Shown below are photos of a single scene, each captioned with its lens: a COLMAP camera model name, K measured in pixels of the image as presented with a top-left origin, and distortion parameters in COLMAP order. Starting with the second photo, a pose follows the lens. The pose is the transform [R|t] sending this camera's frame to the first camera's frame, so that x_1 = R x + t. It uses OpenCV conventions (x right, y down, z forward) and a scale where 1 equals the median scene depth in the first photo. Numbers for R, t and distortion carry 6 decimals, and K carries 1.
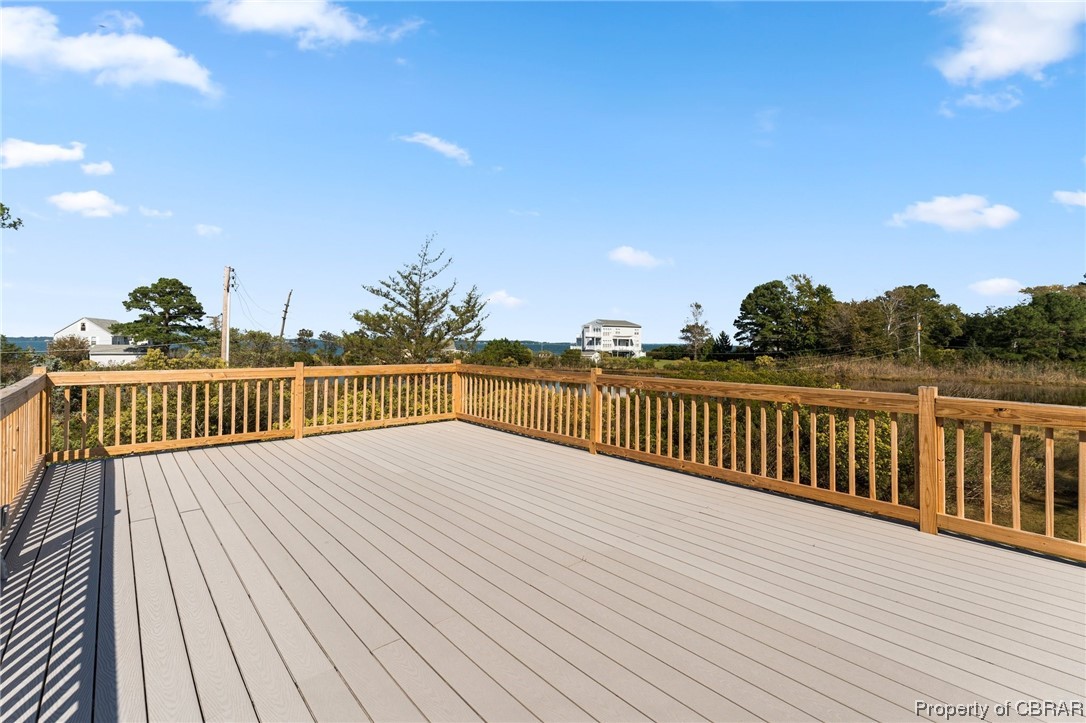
lens RADIAL K [[464.5, 0, 539.8], [0, 464.5, 343.4], [0, 0, 1]] dist [-0.000496, -0.000030]
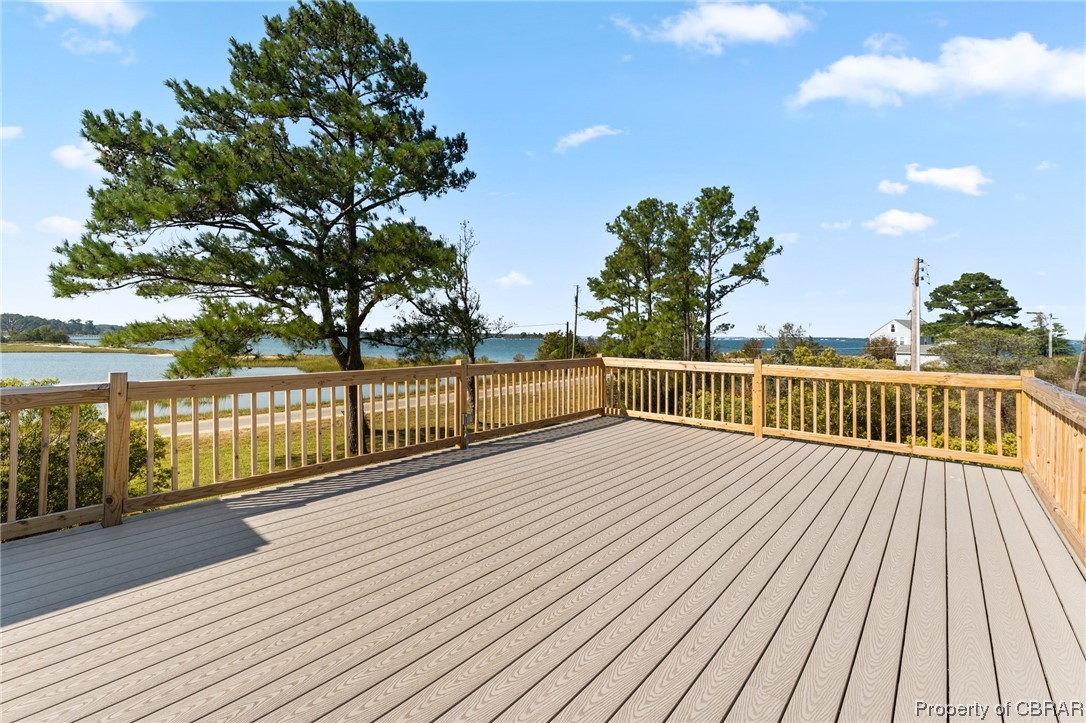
lens RADIAL K [[495.5, 0, 548.7], [0, 495.5, 335.2], [0, 0, 1]] dist [-0.000976, -0.000014]
pose [[0.159293, -0.006105, -0.987213, 0.217401], [-0.012266, 0.999891, -0.008163, 0.002504], [0.987155, 0.013409, 0.159200, 0.202310]]
